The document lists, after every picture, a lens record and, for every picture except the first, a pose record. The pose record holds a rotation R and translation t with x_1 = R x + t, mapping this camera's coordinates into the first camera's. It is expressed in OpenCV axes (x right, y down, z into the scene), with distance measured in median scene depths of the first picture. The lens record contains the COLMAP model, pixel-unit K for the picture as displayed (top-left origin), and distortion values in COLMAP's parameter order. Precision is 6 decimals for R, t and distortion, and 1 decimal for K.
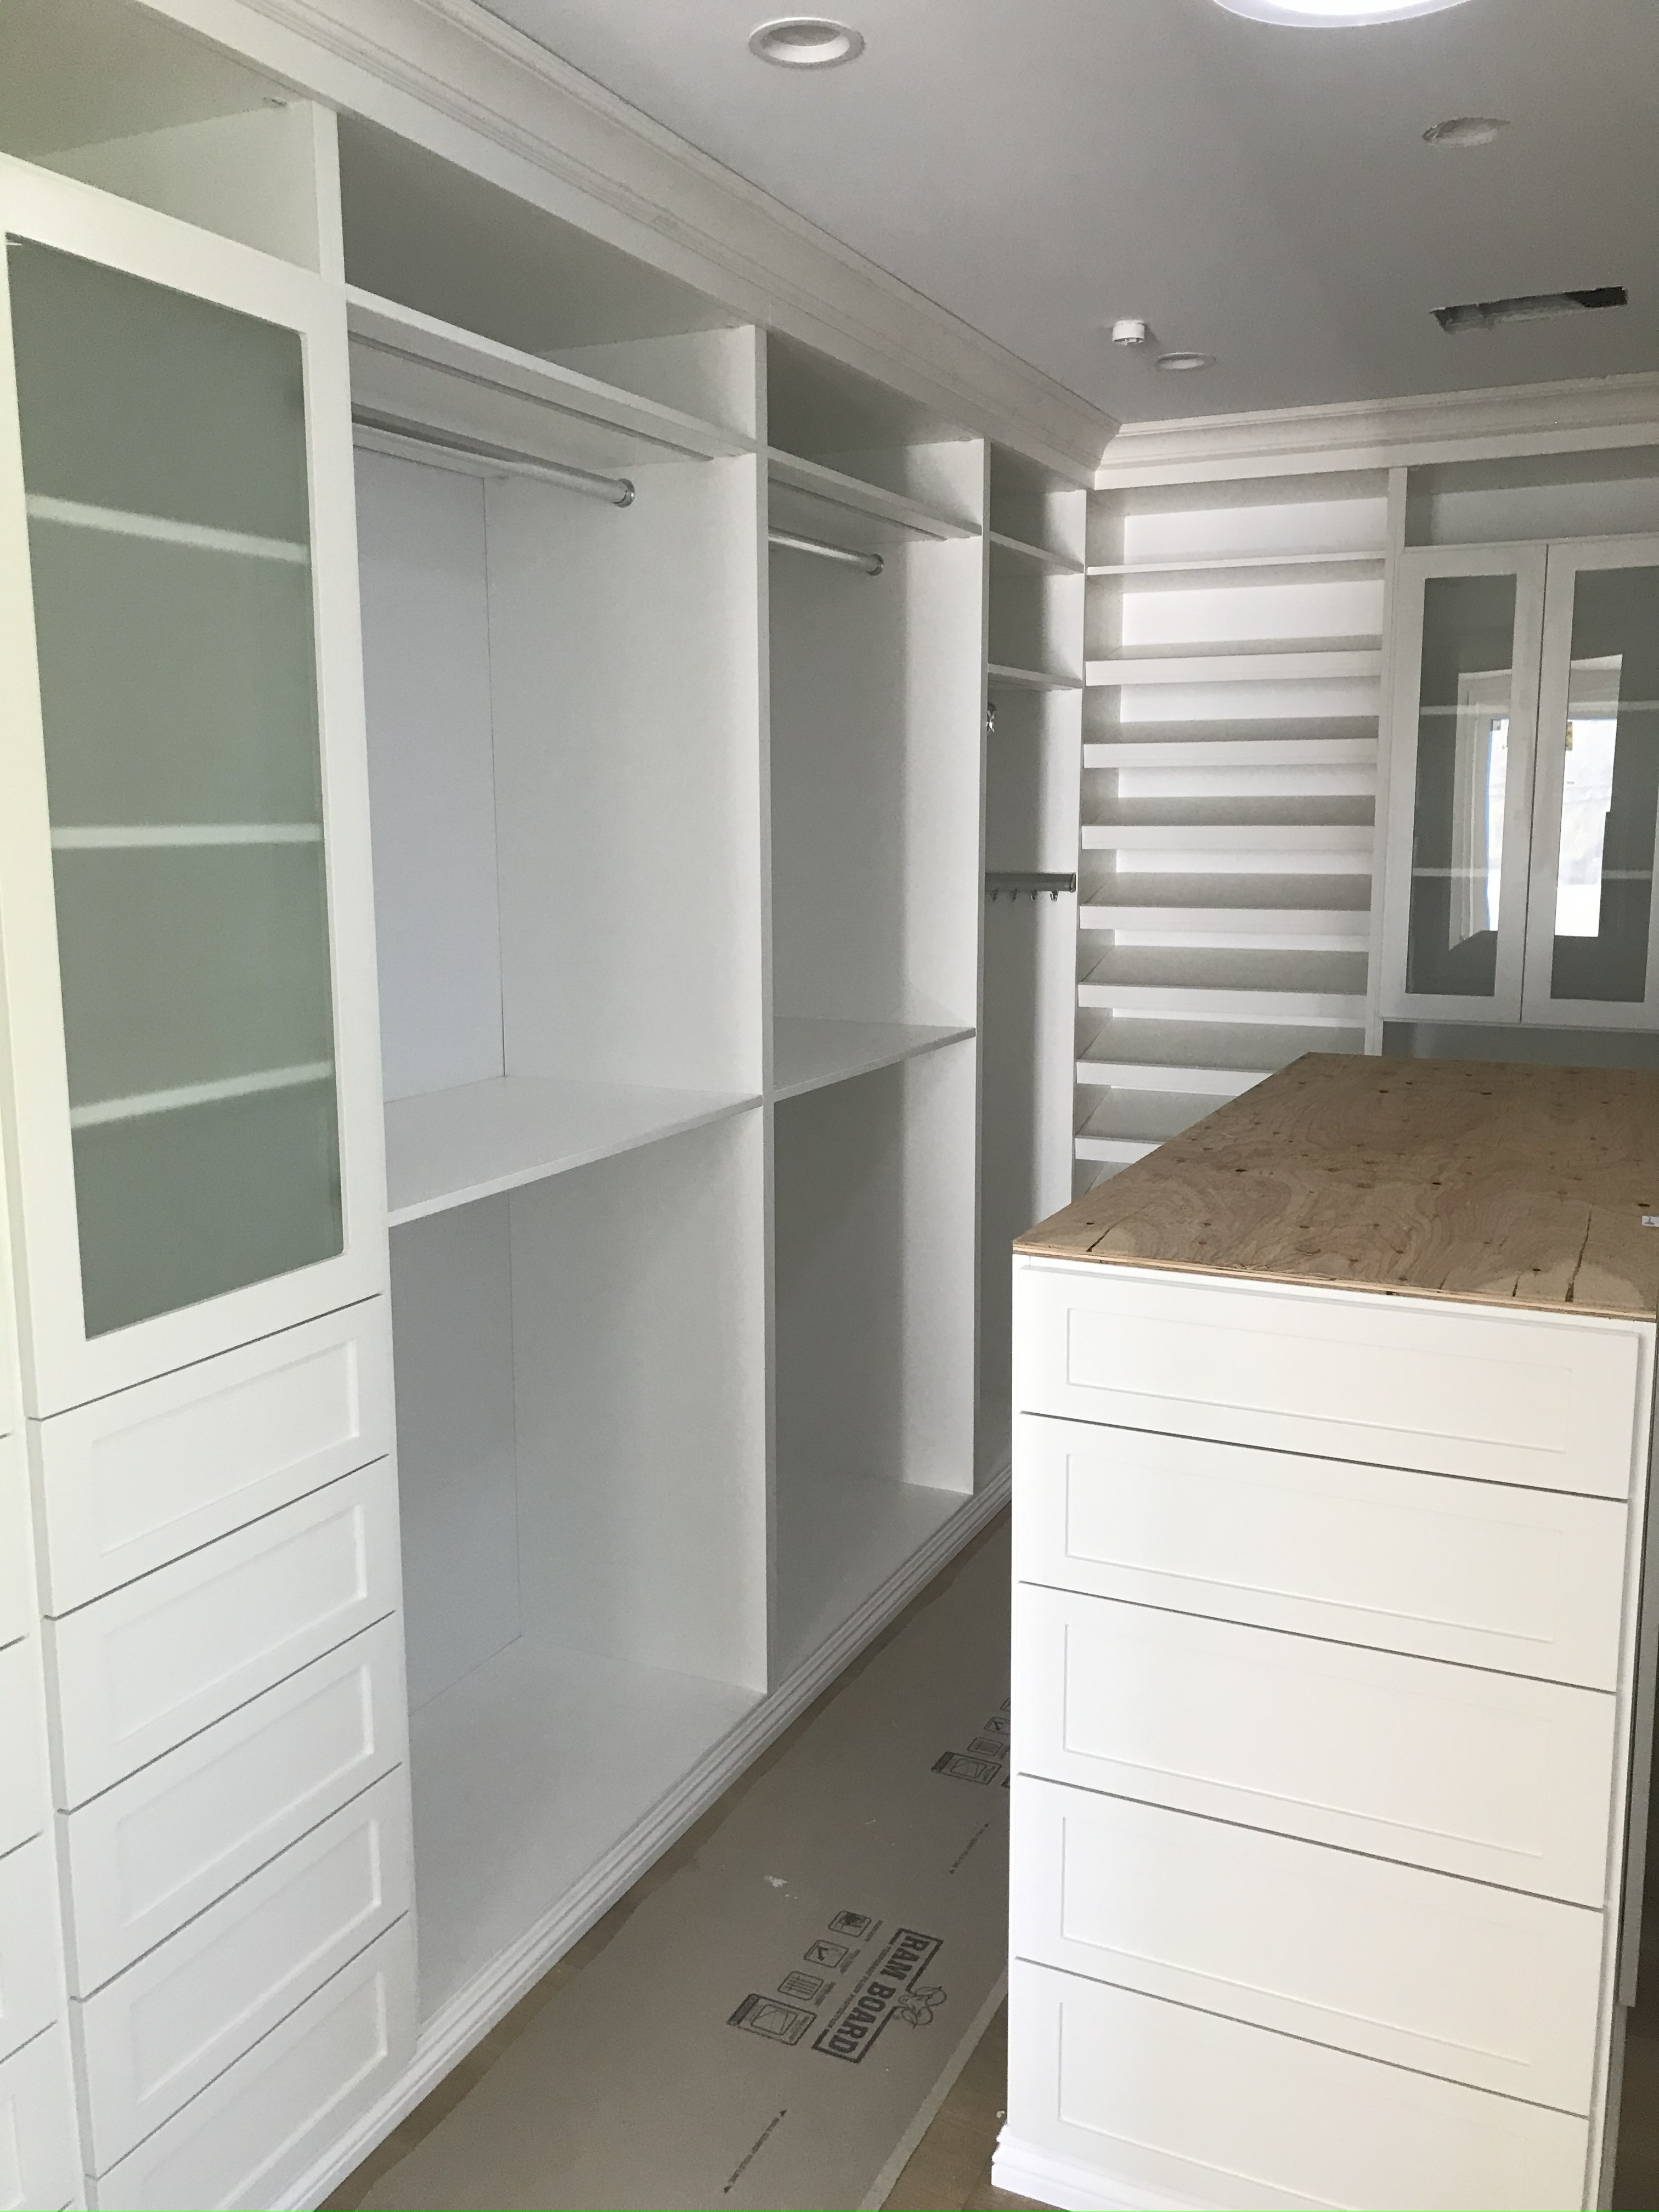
lens RADIAL K [[1806.2, 0, 836.1], [0, 1806.2, 1097.0], [0, 0, 1]] dist [0.026934, -0.028750]
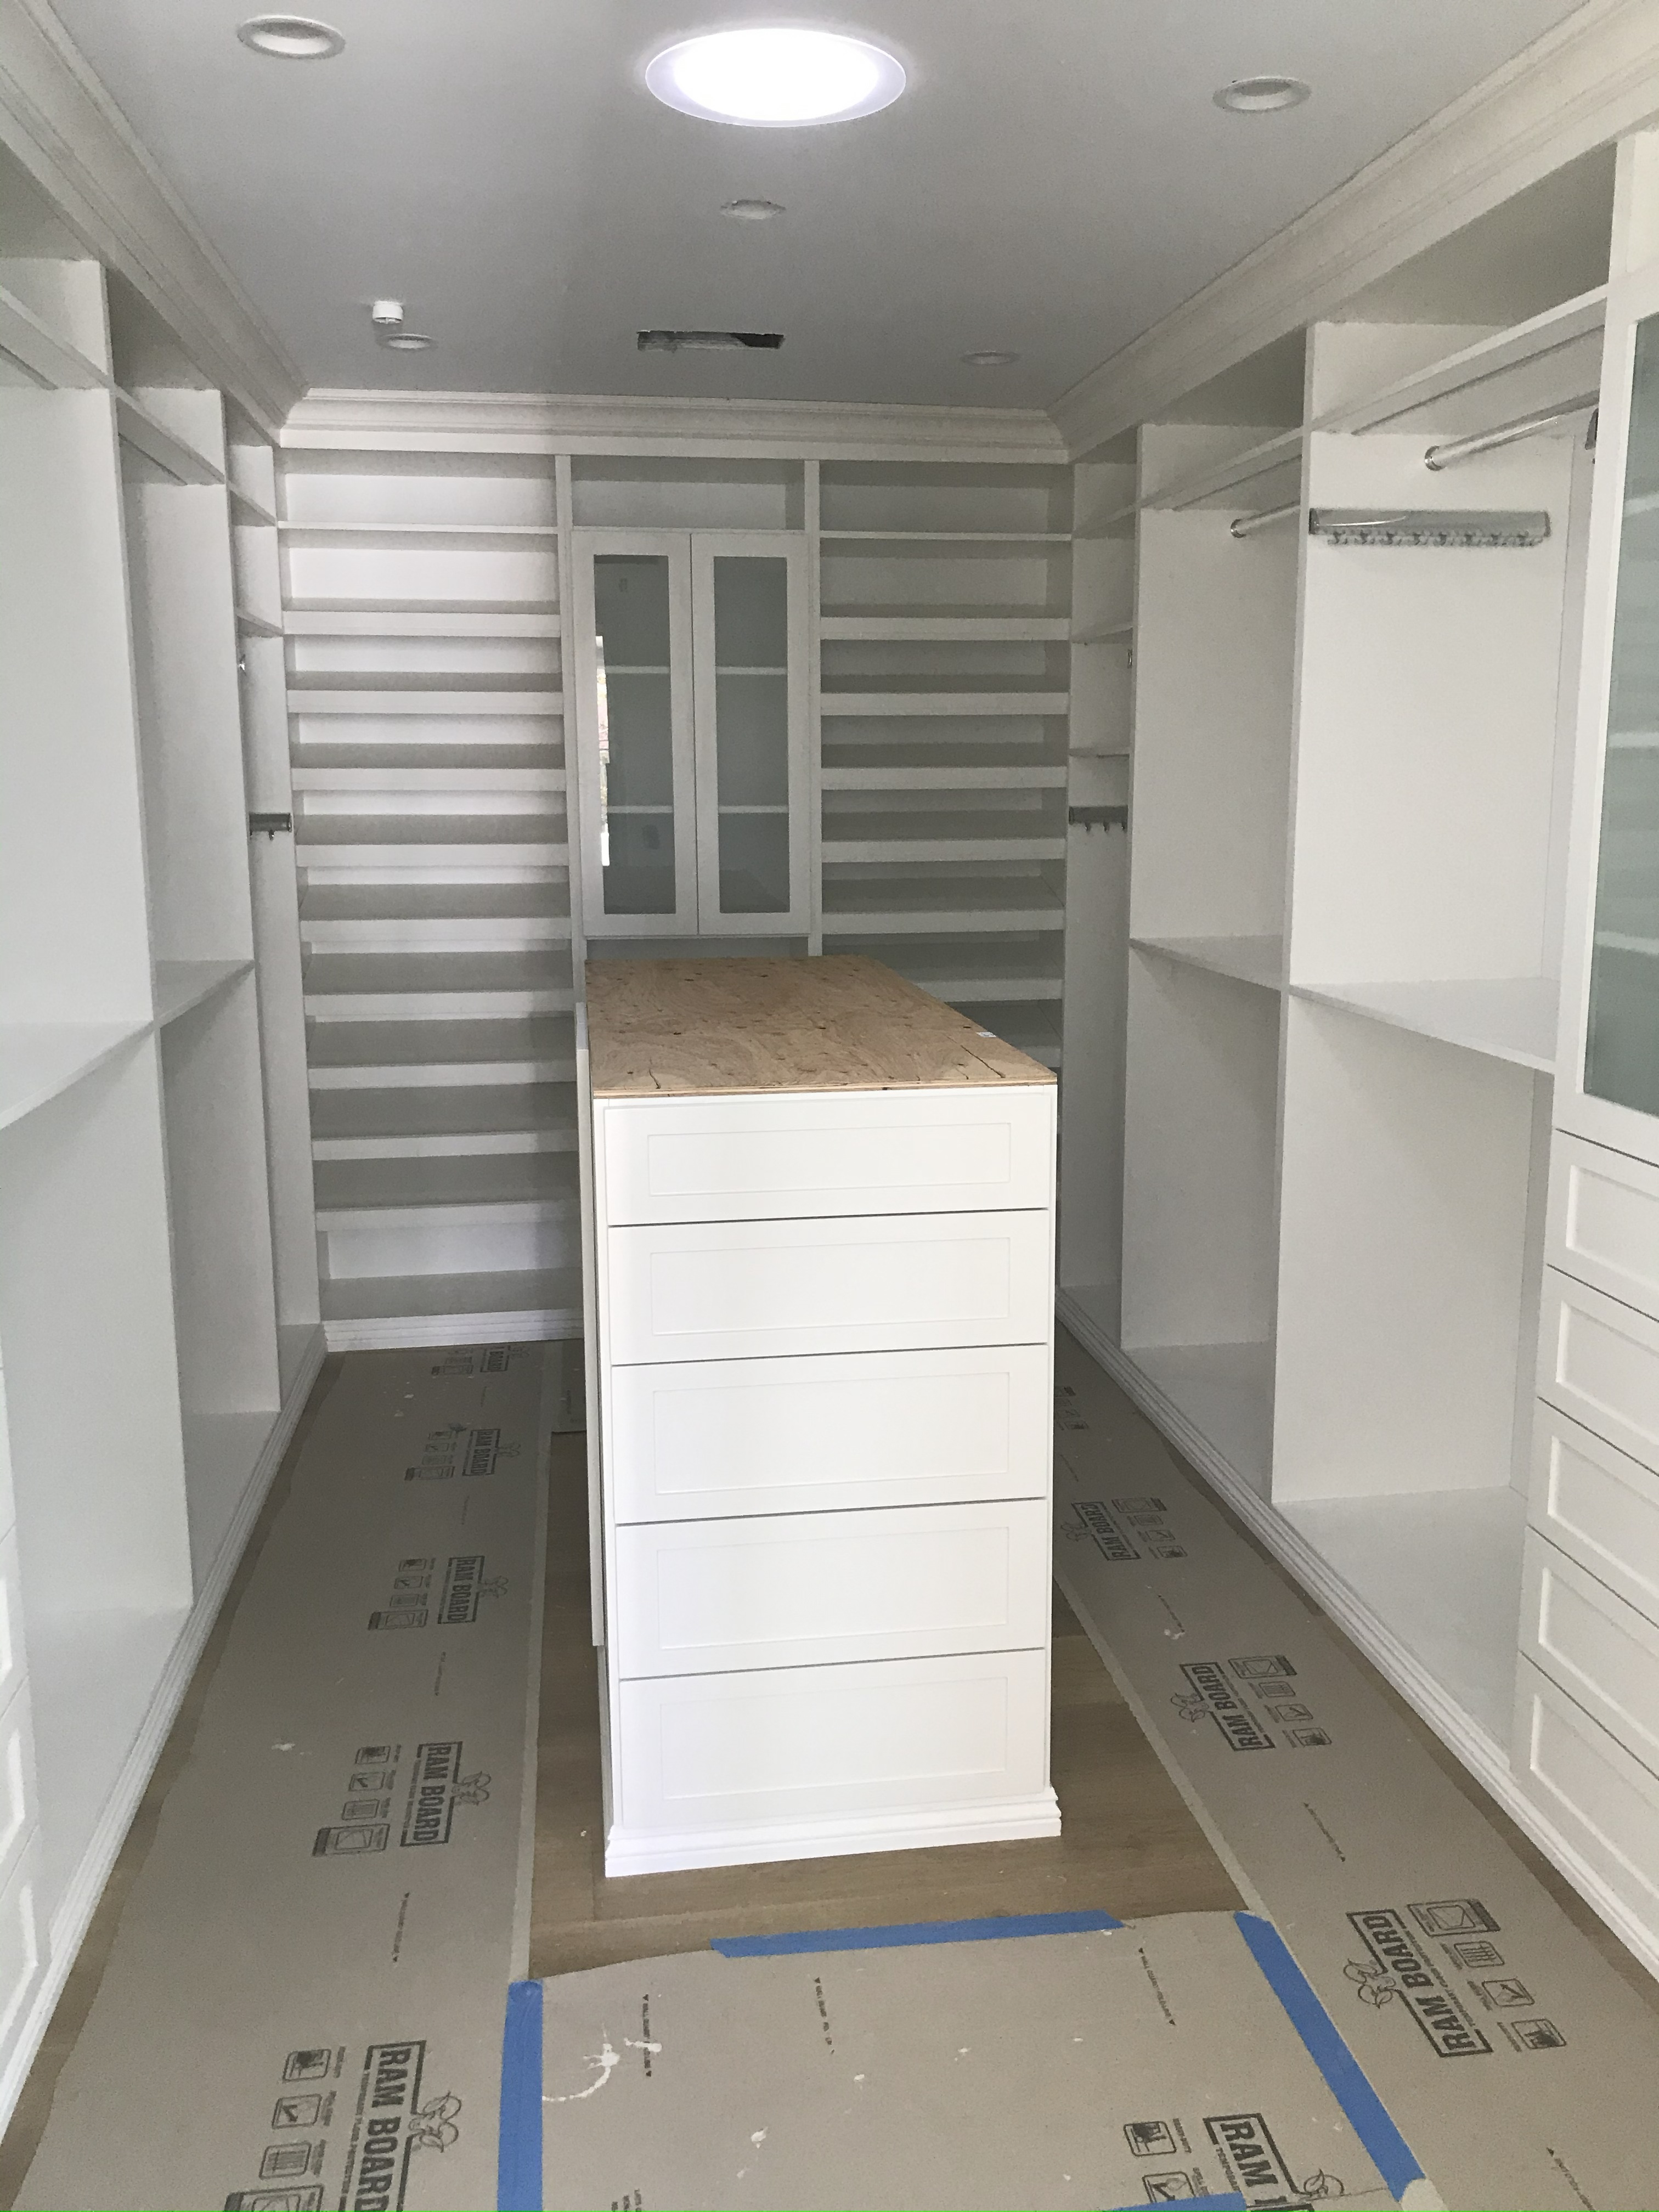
lens RADIAL K [[1806.2, 0, 837.9], [0, 1806.2, 1087.5], [0, 0, 1]] dist [0.026934, -0.028750]
pose [[0.834620, -0.093492, 0.542833, -0.348080], [0.086548, 0.995508, 0.038385, 0.038672], [-0.543984, 0.014944, 0.838963, -0.089992]]
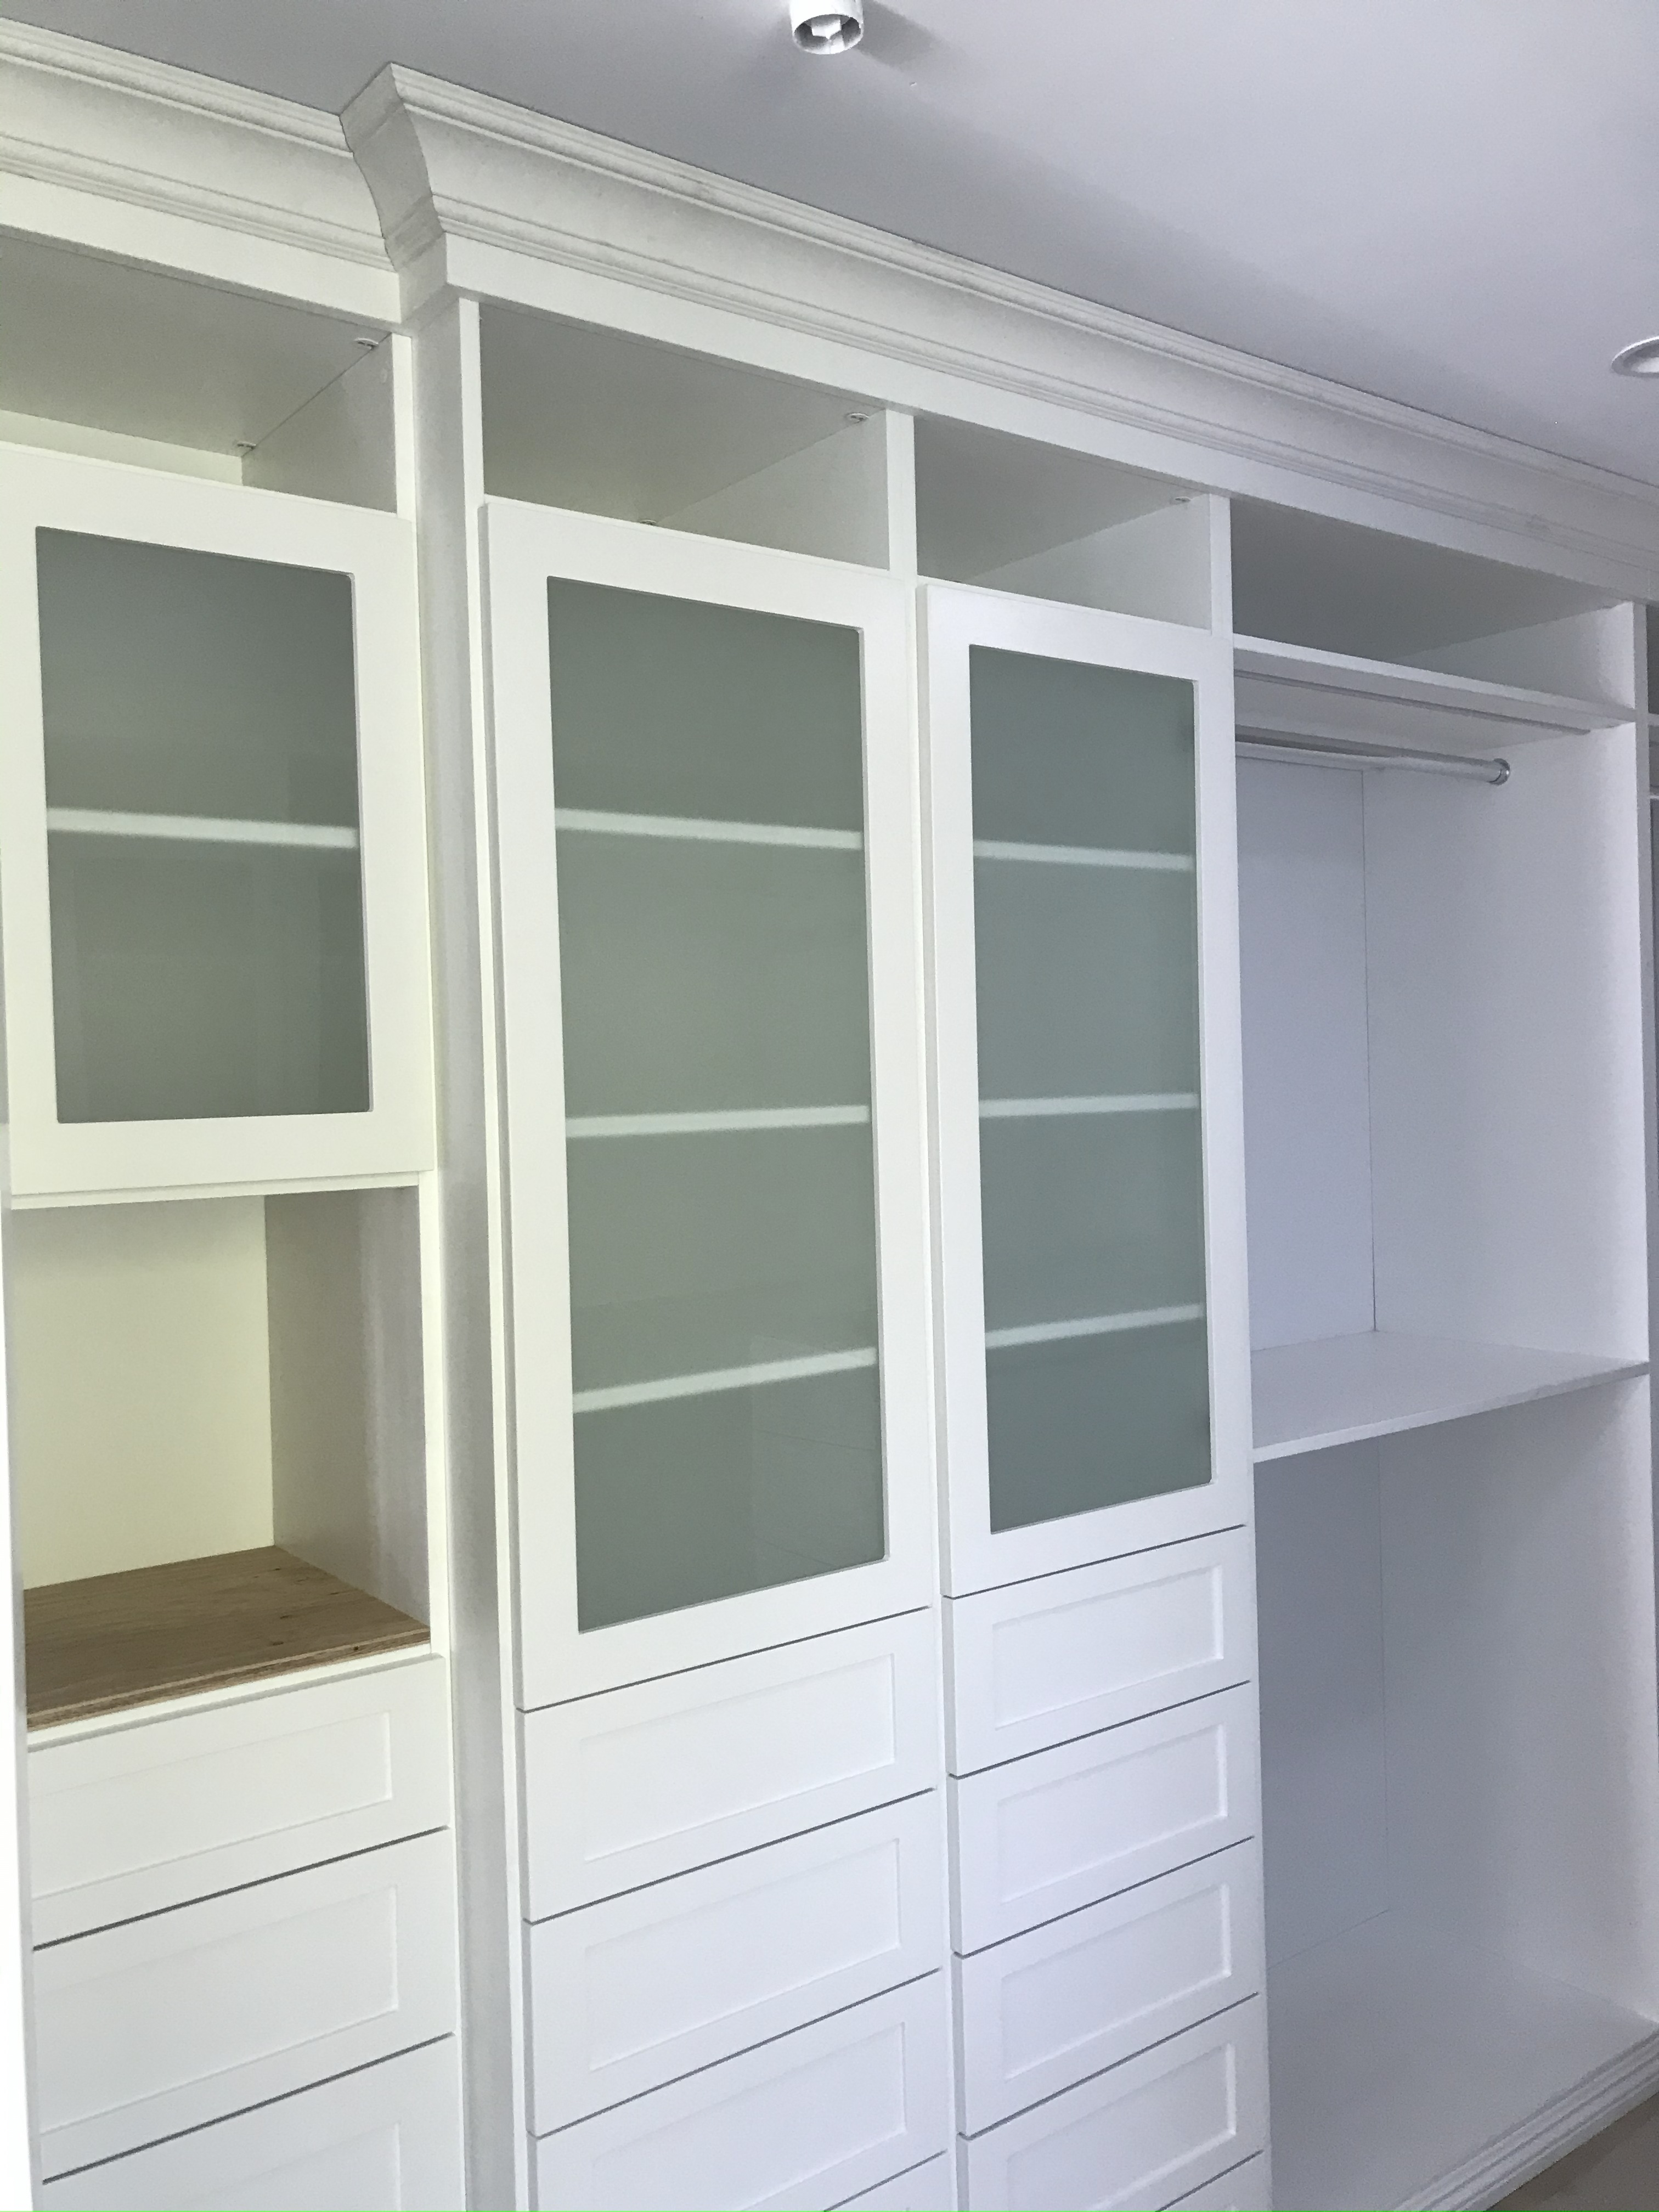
lens RADIAL K [[1806.2, 0, 831.0], [0, 1806.2, 1101.2], [0, 0, 1]] dist [0.026934, -0.028750]
pose [[0.884720, -0.016872, -0.465817, 0.032026], [-0.050072, 0.990122, -0.130965, 0.011438], [0.463426, 0.139191, 0.875136, -0.079473]]
